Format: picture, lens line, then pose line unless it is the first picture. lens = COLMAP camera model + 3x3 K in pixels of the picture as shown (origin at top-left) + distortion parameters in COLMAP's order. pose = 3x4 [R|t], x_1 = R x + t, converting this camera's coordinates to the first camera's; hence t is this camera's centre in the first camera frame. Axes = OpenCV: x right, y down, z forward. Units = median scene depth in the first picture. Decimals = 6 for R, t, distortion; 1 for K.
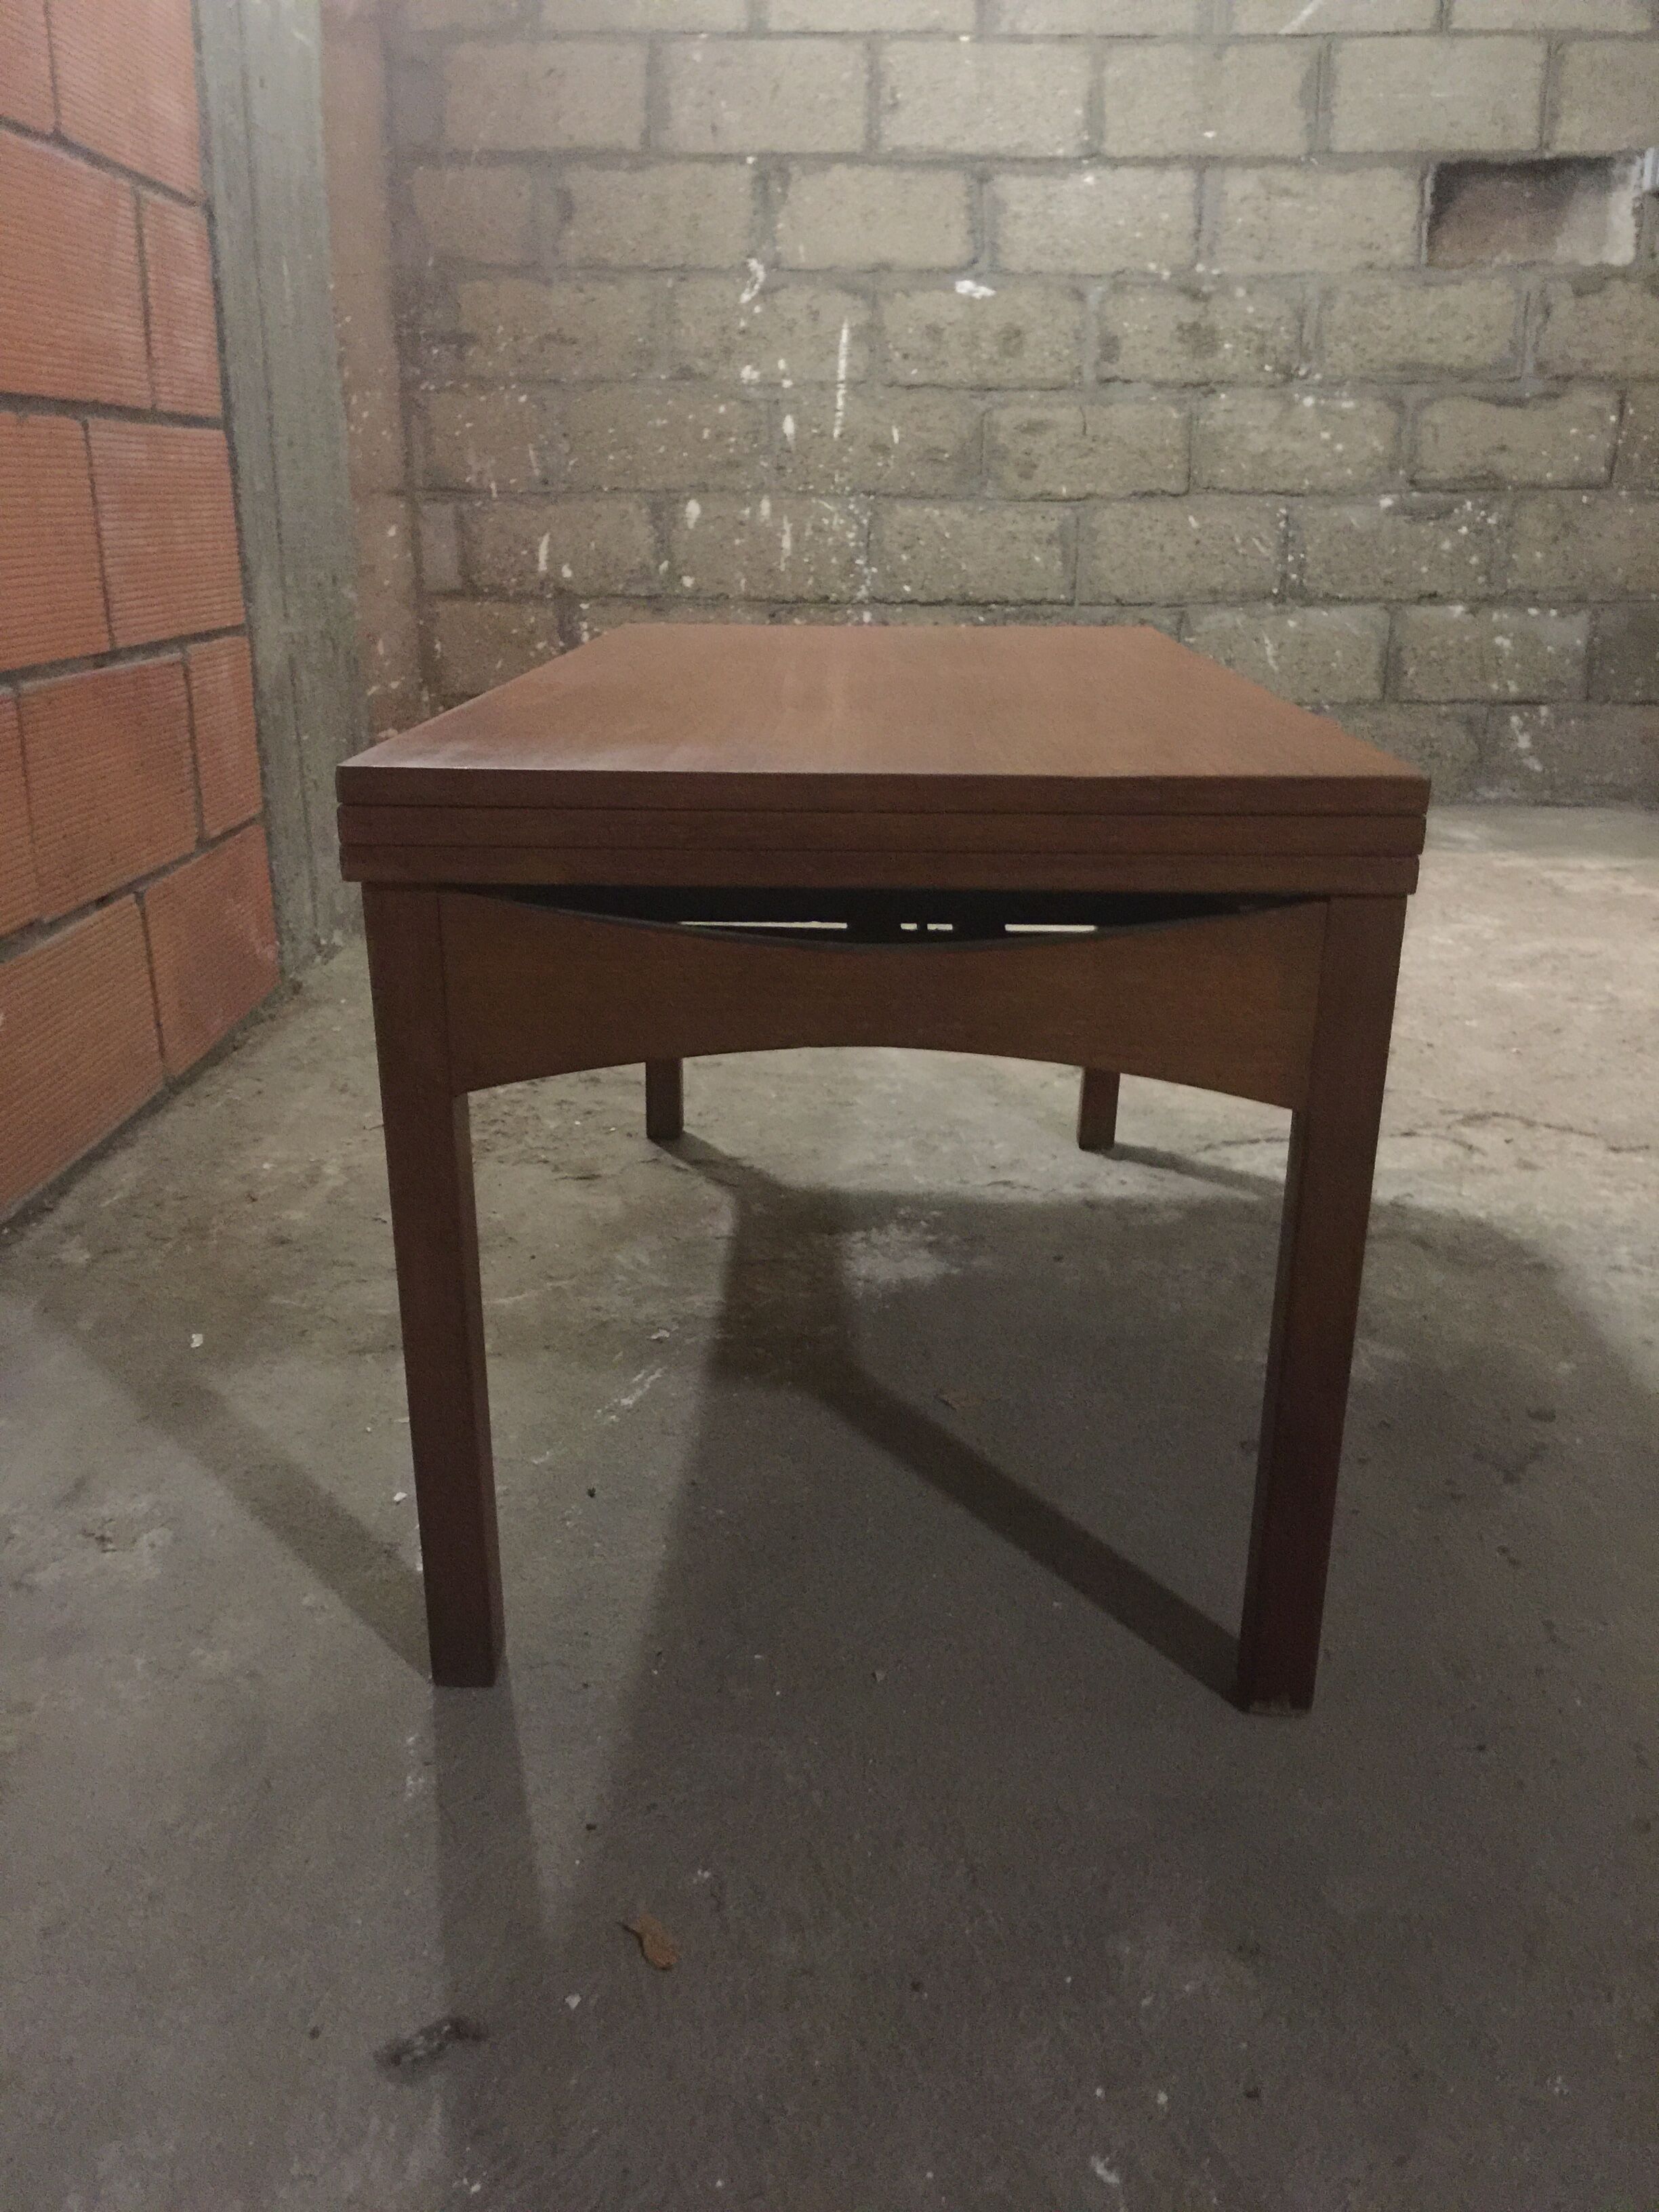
lens RADIAL K [[1889.7, 0, 823.1], [0, 1889.7, 1115.3], [0, 0, 1]] dist [0.069296, -0.136171]
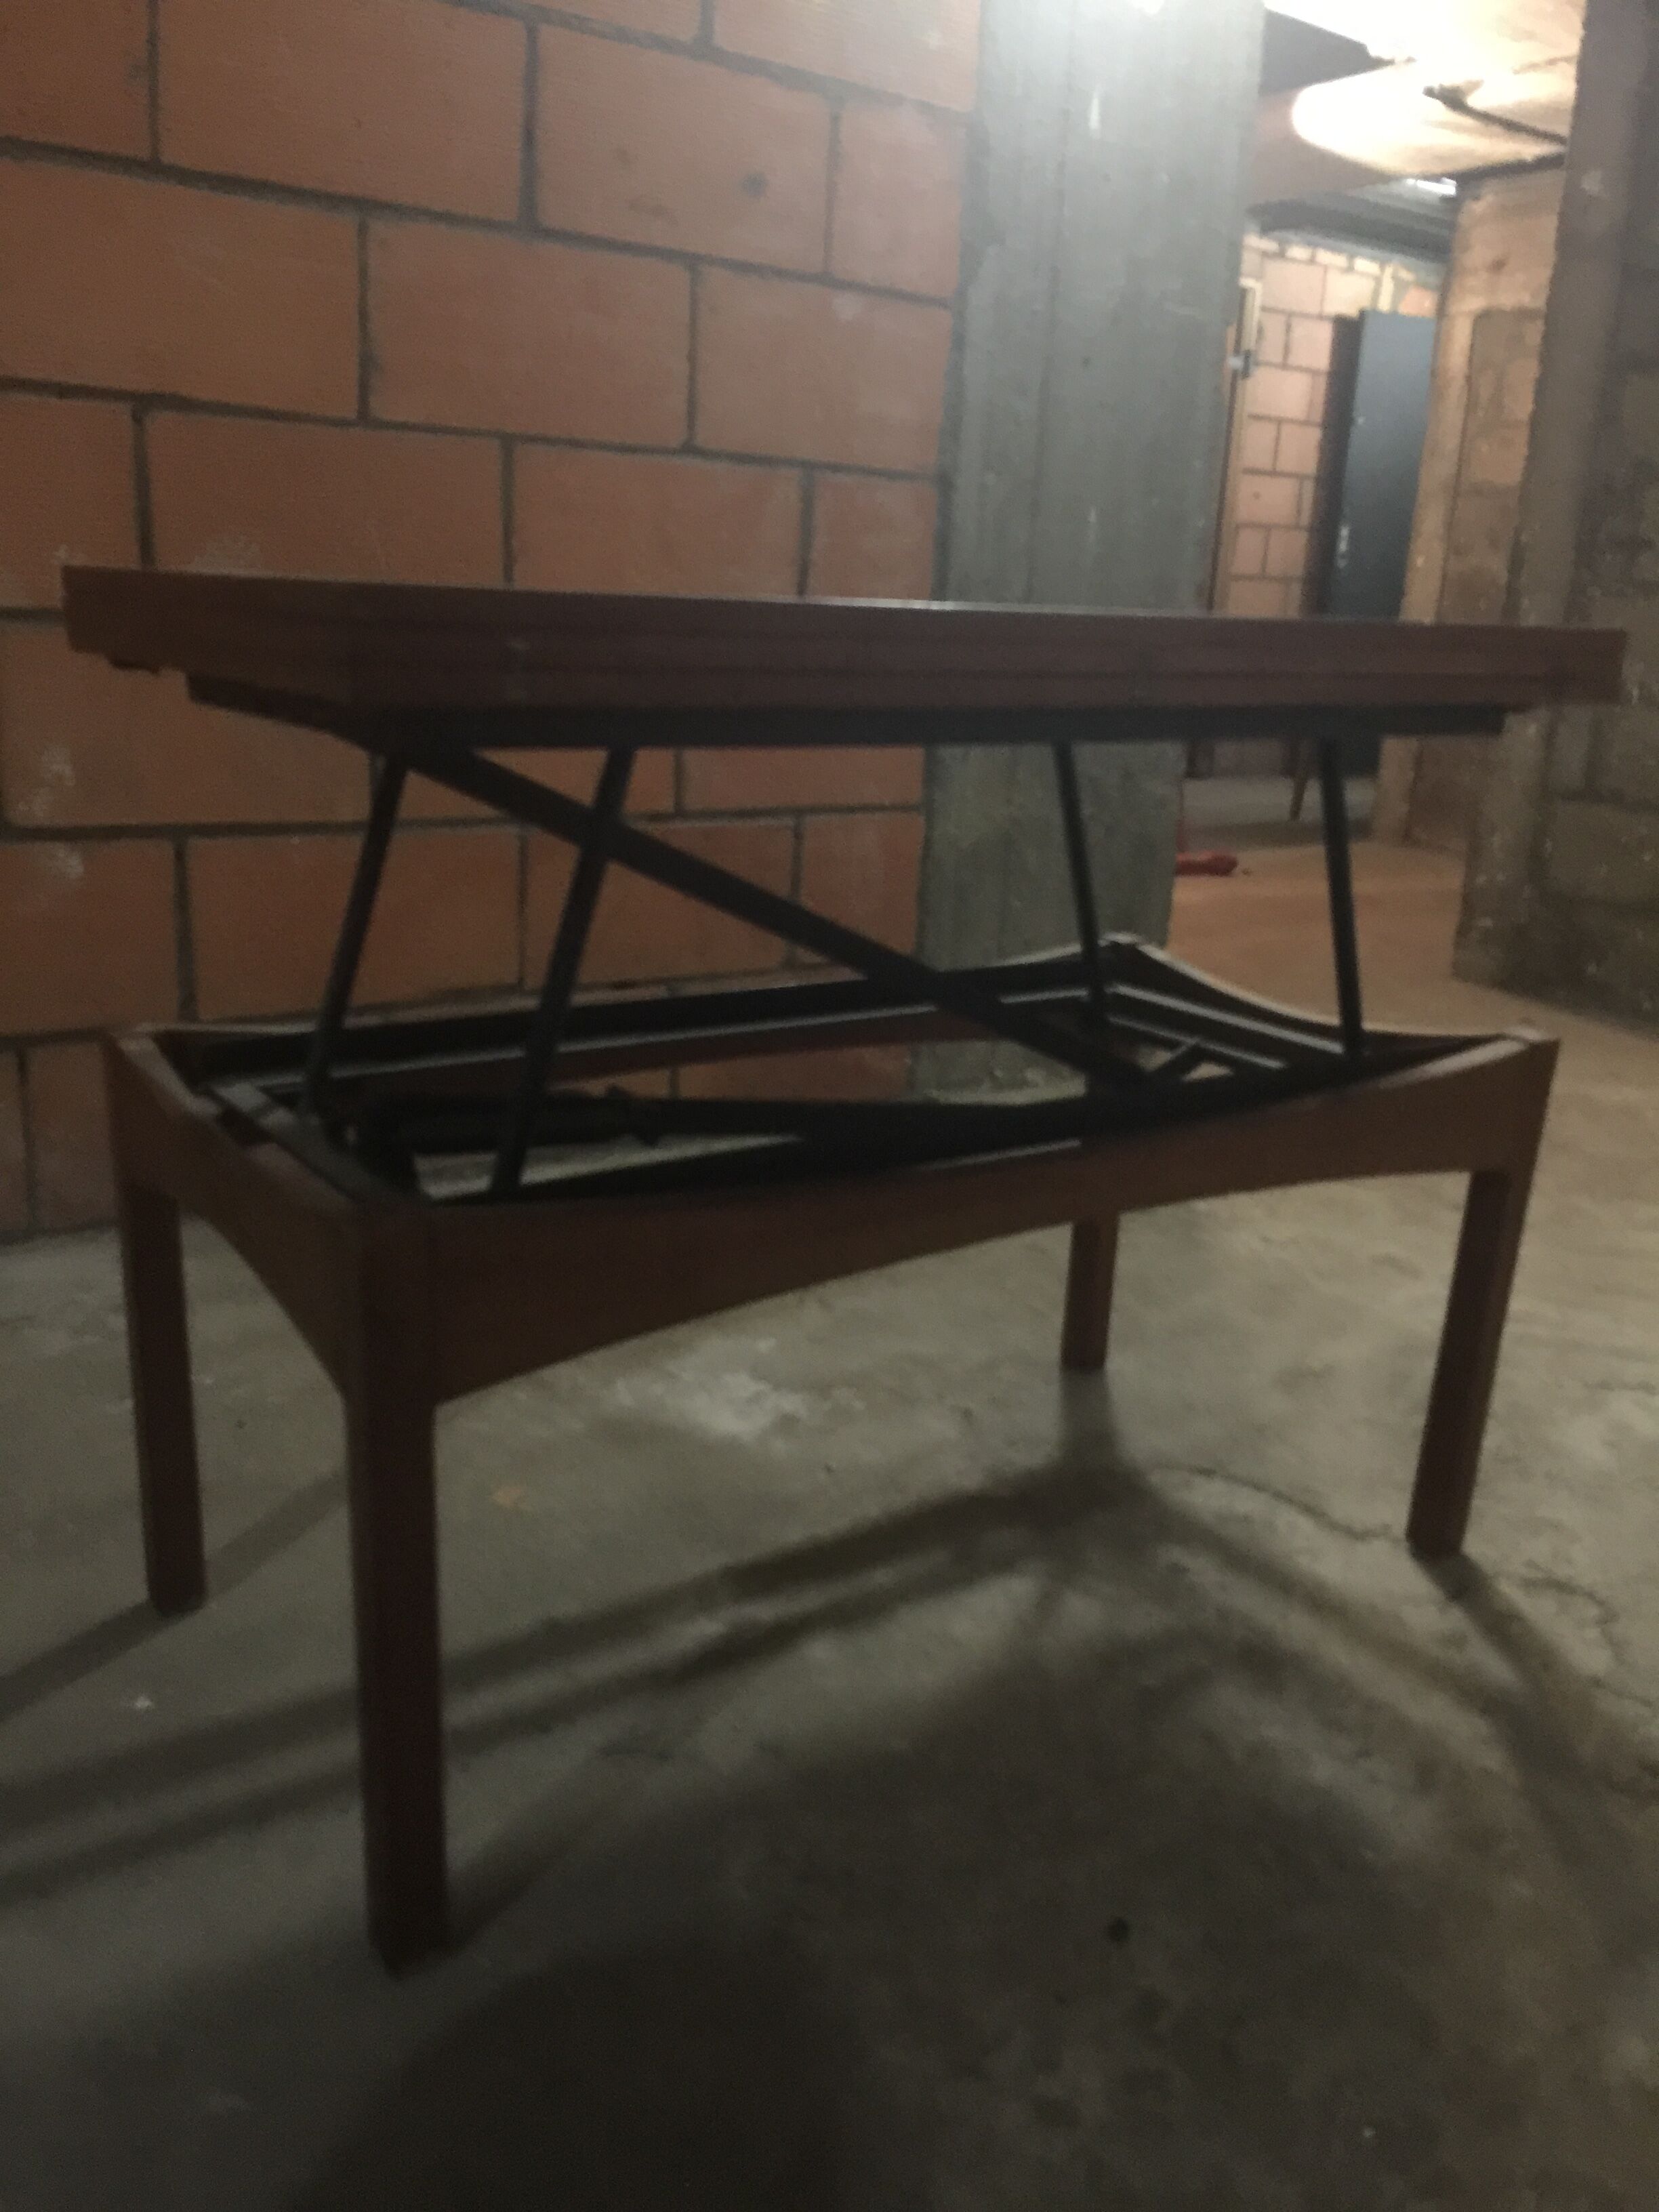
lens RADIAL K [[1841.8, 0, 811.3], [0, 1841.8, 1111.1], [0, 0, 1]] dist [0.085860, -0.137096]
pose [[0.595127, 0.238510, -0.767422, 0.360270], [-0.289147, 0.954540, 0.072435, -0.077990], [0.749812, 0.178790, 0.637037, 0.127096]]
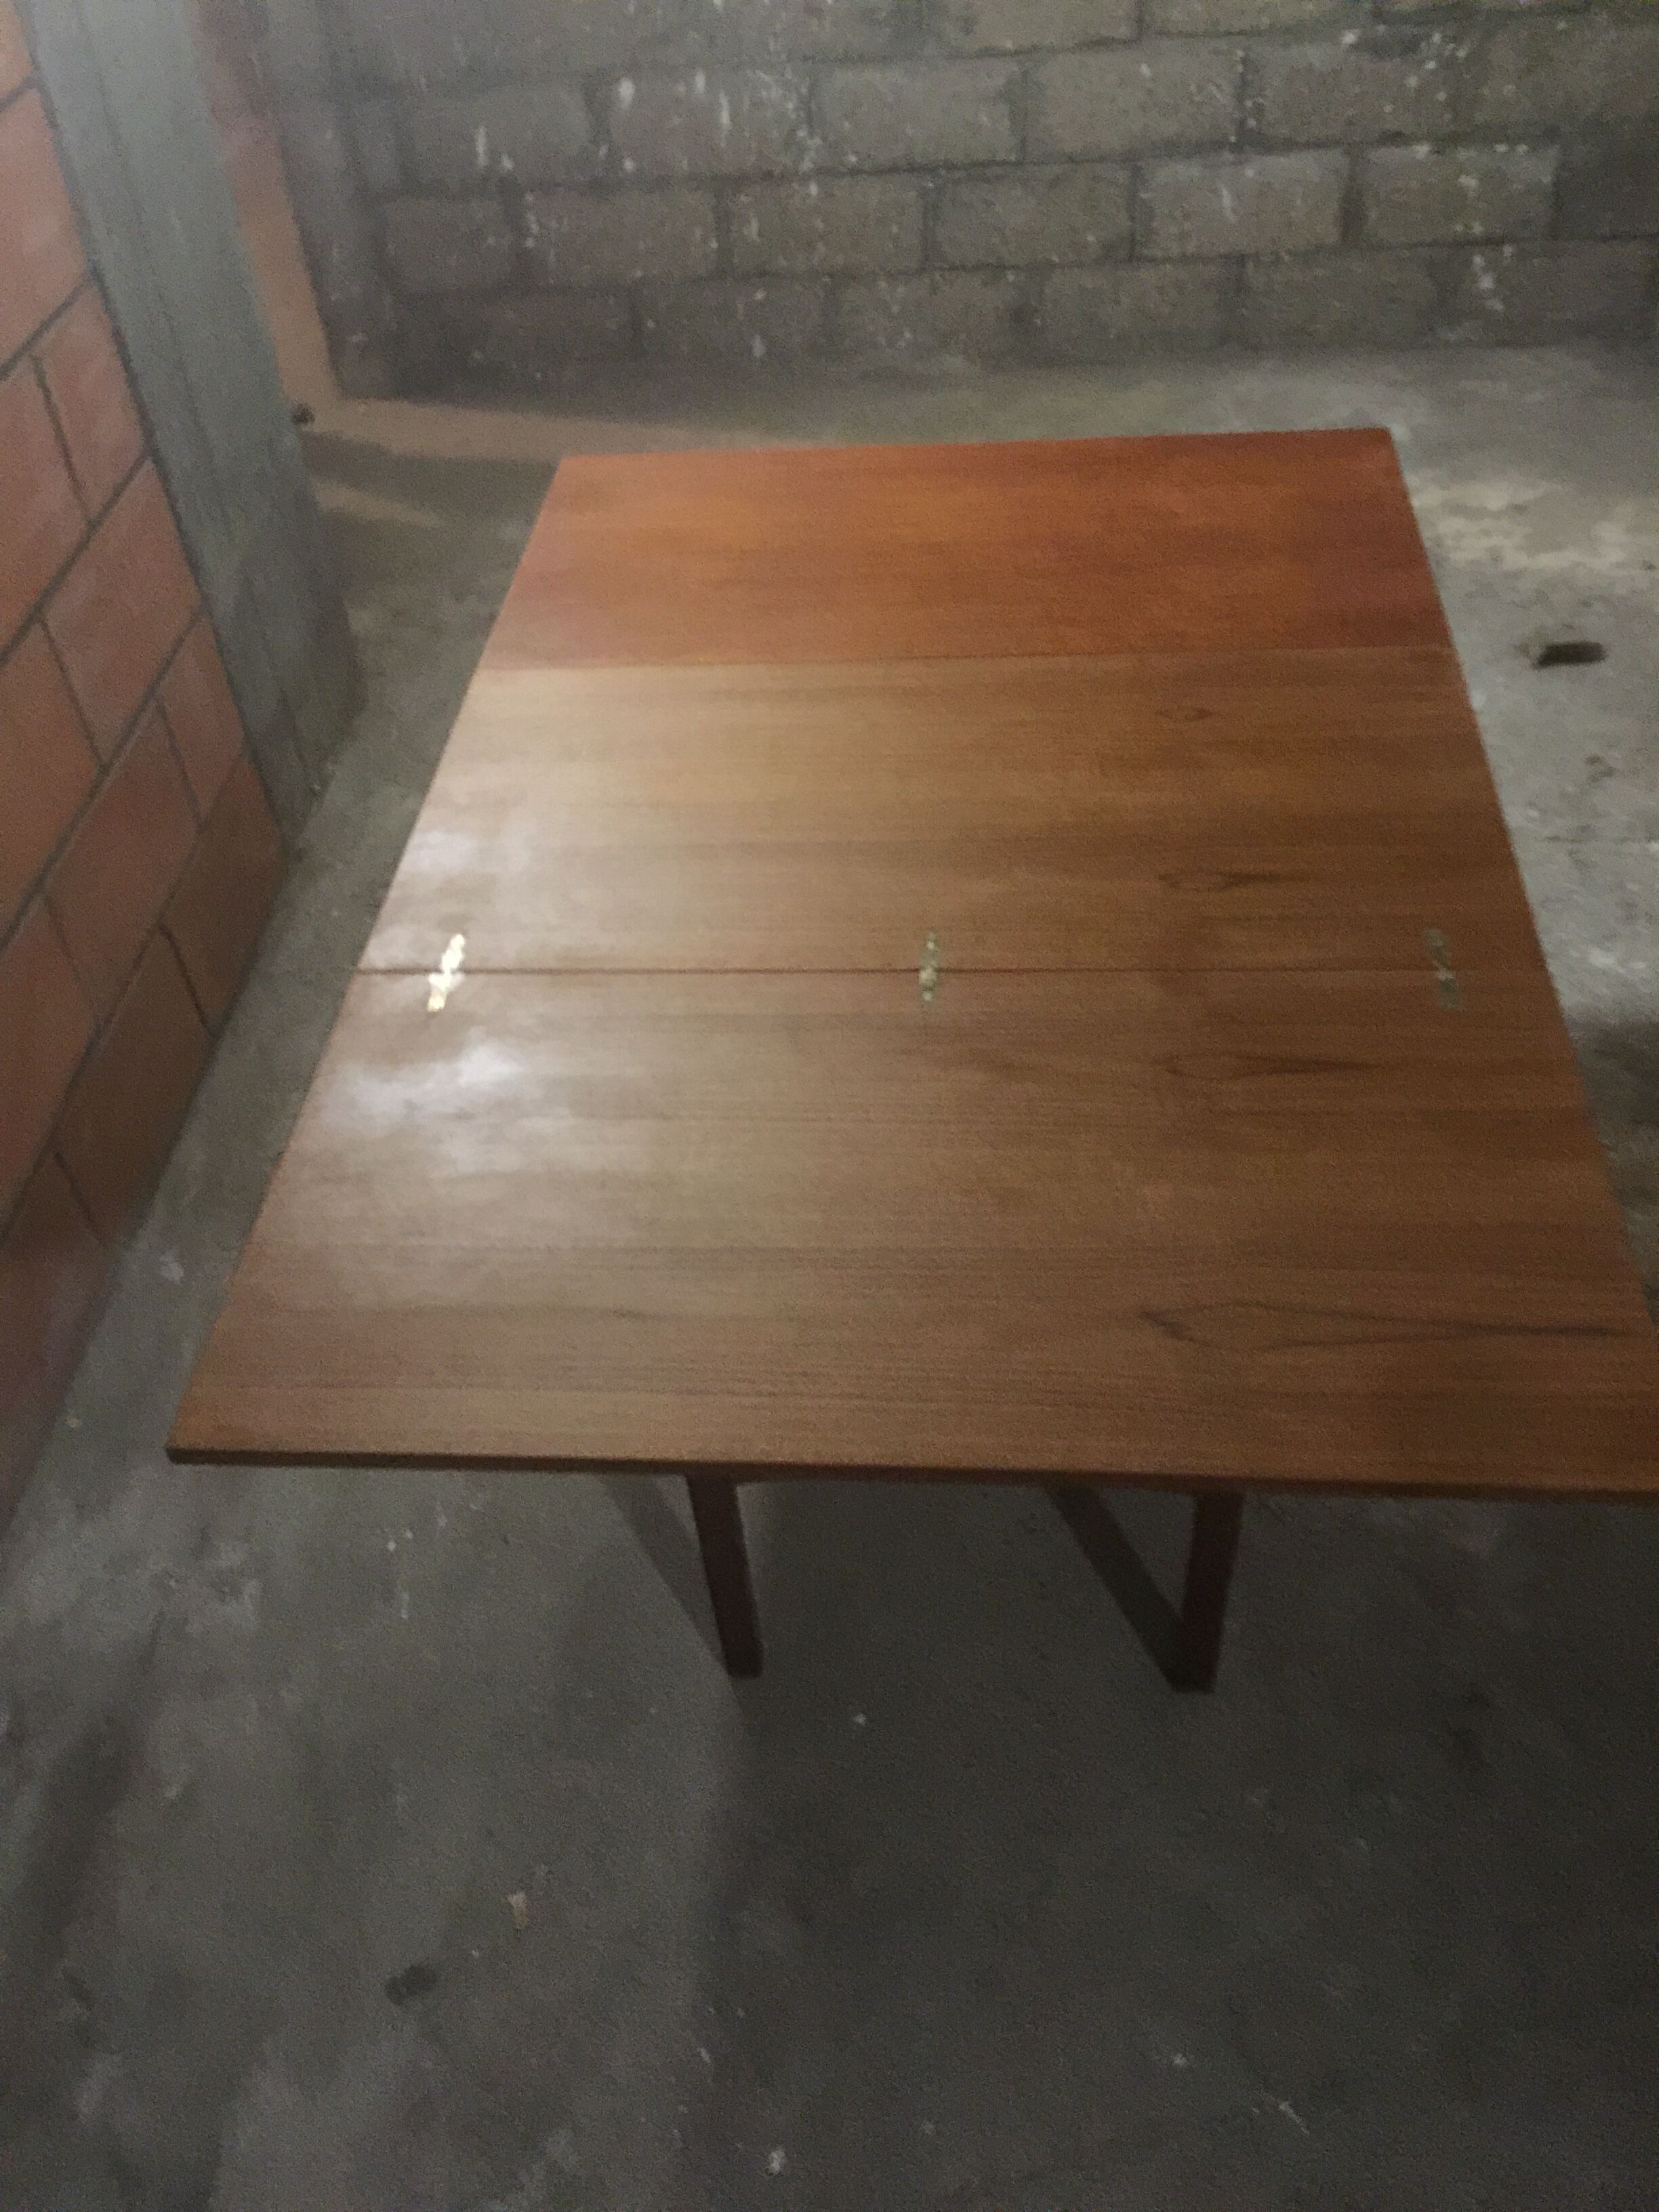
lens RADIAL K [[1895.8, 0, 813.6], [0, 1895.8, 1114.1], [0, 0, 1]] dist [0.068639, -0.131105]
pose [[0.996614, -0.027098, -0.077633, 0.091065], [0.057784, 0.902507, 0.426780, -0.264680], [0.058499, -0.429821, 0.901017, -0.102537]]
